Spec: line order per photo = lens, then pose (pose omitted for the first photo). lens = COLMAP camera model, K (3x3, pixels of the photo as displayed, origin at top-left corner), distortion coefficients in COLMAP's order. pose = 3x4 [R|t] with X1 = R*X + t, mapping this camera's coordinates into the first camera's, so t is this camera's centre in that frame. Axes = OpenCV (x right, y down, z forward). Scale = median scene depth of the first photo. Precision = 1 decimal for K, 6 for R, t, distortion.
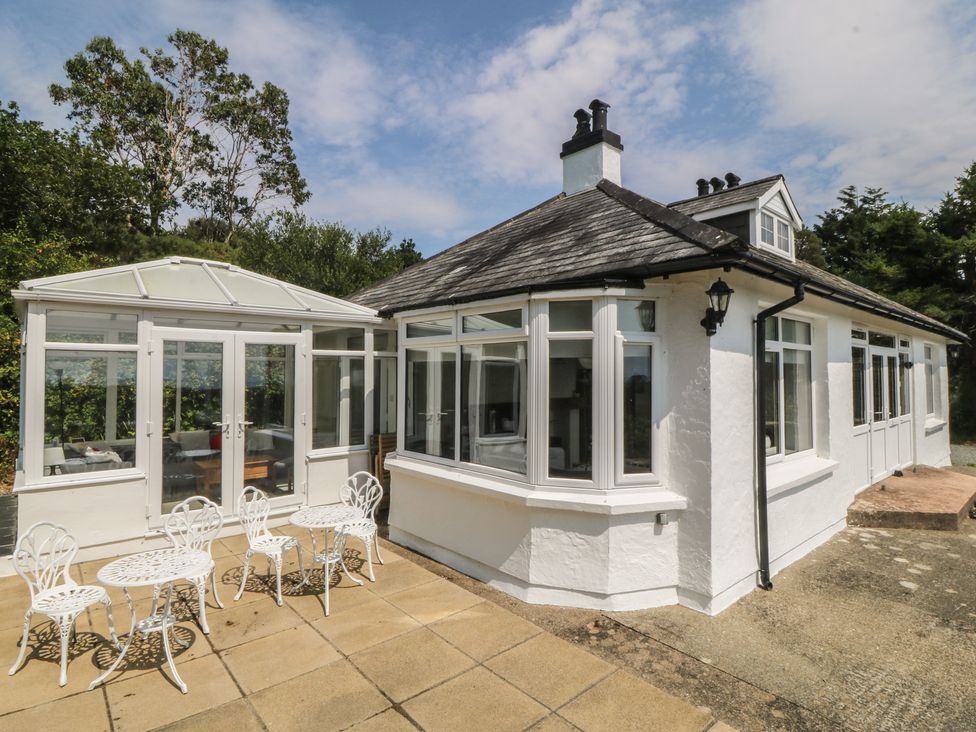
lens RADIAL K [[526.9, 0, 467.5], [0, 526.9, 357.3], [0, 0, 1]] dist [0.008219, -0.010386]
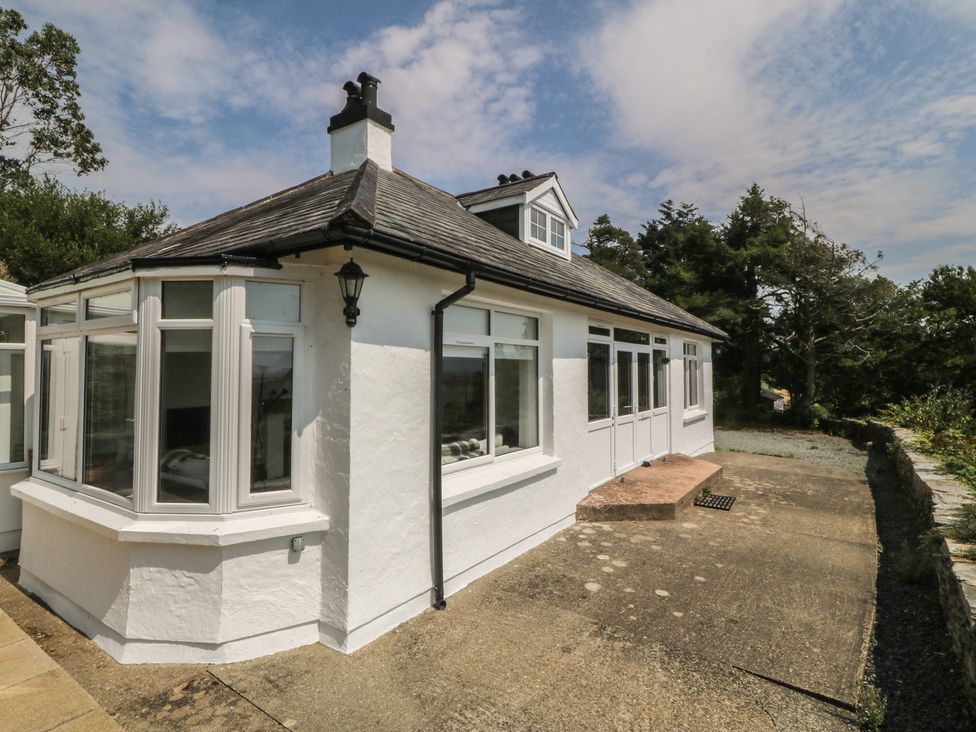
lens RADIAL K [[526.9, 0, 458.6], [0, 526.9, 360.1], [0, 0, 1]] dist [0.008219, -0.010386]
pose [[0.974268, -0.002663, 0.225377, 0.333884], [0.000370, 0.999948, 0.010217, 0.003883], [-0.225393, -0.009871, 0.974218, 0.098196]]
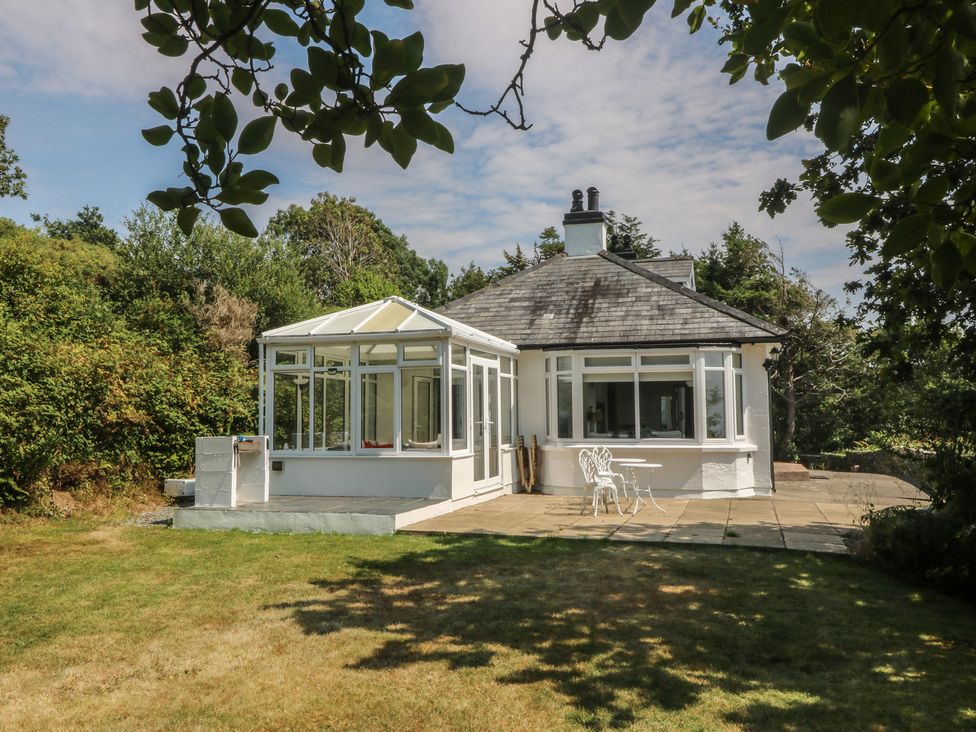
lens RADIAL K [[837.9, 0, 478.3], [0, 837.9, 358.0], [0, 0, 1]] dist [0.041716, -0.002369]
pose [[0.853068, 0.032175, 0.520806, -1.838015], [-0.008764, 0.998840, -0.047352, 0.062816], [-0.521726, 0.035830, 0.852361, -1.052956]]
